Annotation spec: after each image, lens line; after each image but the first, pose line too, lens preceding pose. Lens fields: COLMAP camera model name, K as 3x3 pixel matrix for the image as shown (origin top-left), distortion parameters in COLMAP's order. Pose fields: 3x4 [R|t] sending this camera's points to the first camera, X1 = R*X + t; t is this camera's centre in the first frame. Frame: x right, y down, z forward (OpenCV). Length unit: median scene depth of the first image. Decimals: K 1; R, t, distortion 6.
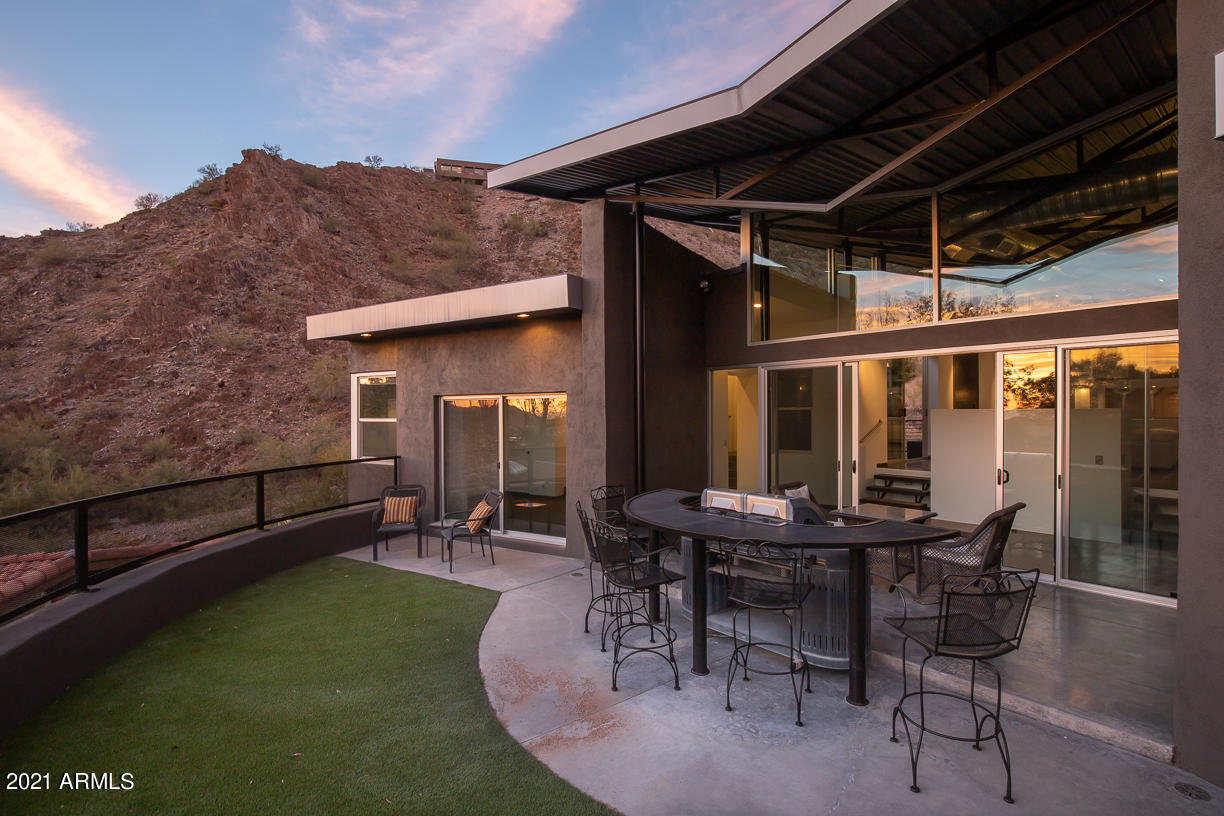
lens RADIAL K [[562.2, 0, 619.4], [0, 562.2, 414.6], [0, 0, 1]] dist [-0.042350, 0.009679]
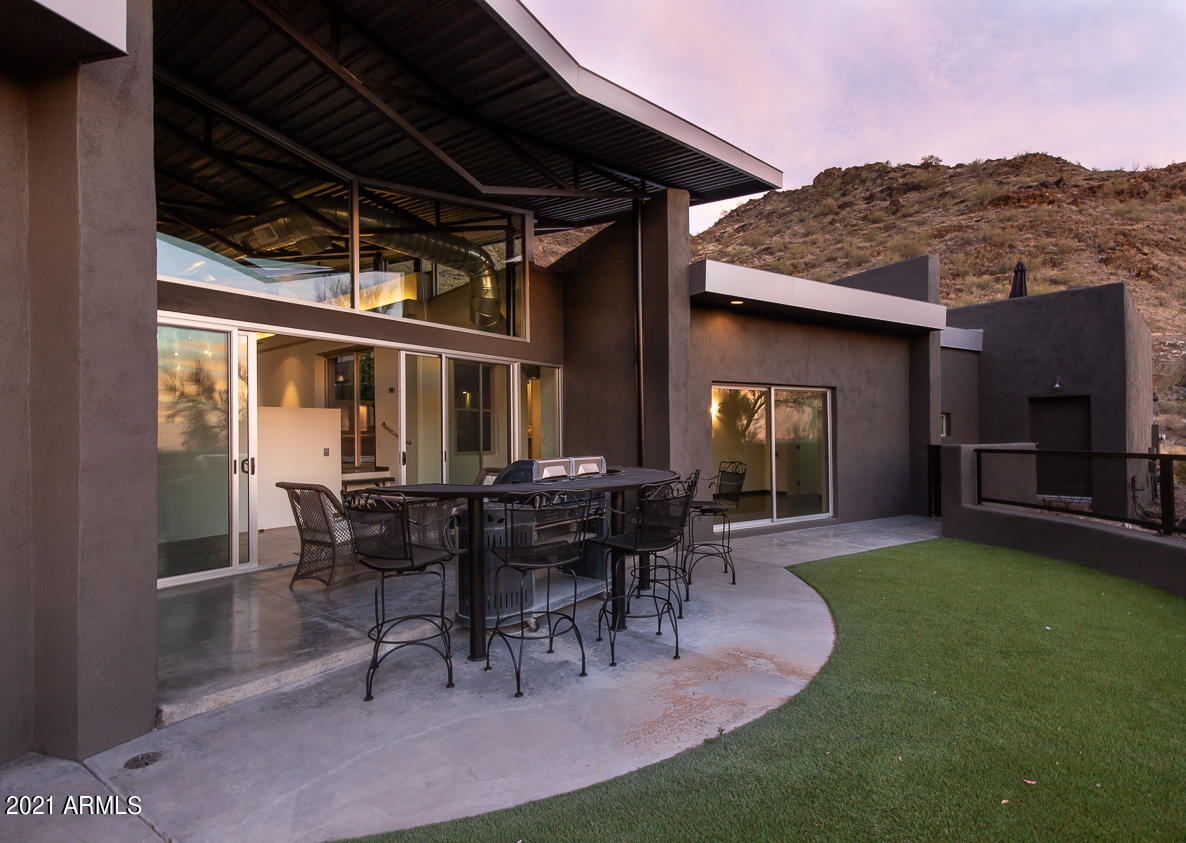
lens RADIAL K [[596.3, 0, 594.5], [0, 596.3, 433.9], [0, 0, 1]] dist [0.000763, 0.000229]
pose [[-0.259483, 0.019148, 0.965558, -0.461985], [0.016940, 0.999740, -0.015274, 0.062784], [-0.965599, 0.012393, -0.259740, 0.674430]]
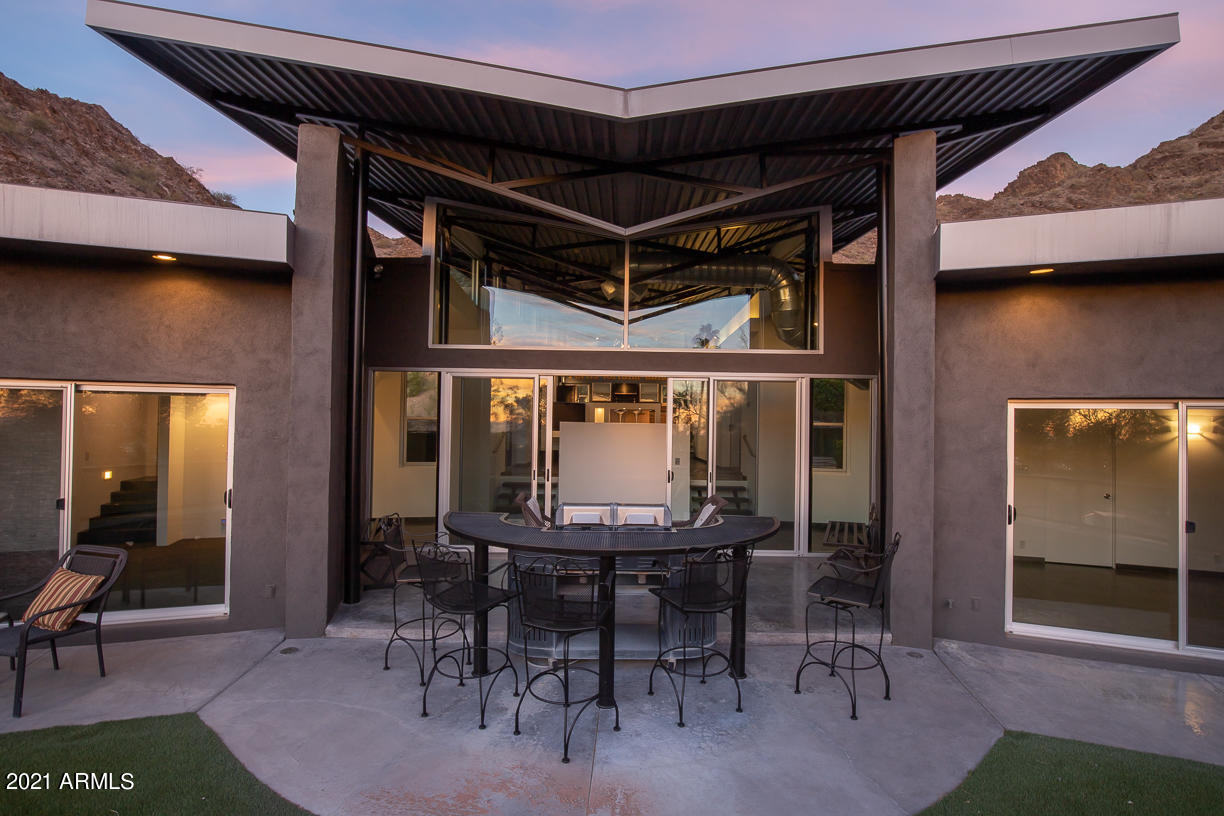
lens RADIAL K [[562.2, 0, 619.4], [0, 562.2, 414.6], [0, 0, 1]] dist [-0.042350, 0.009679]
pose [[0.634594, 0.030190, 0.772256, -0.288201], [-0.013923, 0.999521, -0.027633, 0.006382], [-0.772720, 0.006783, 0.634710, 0.206947]]
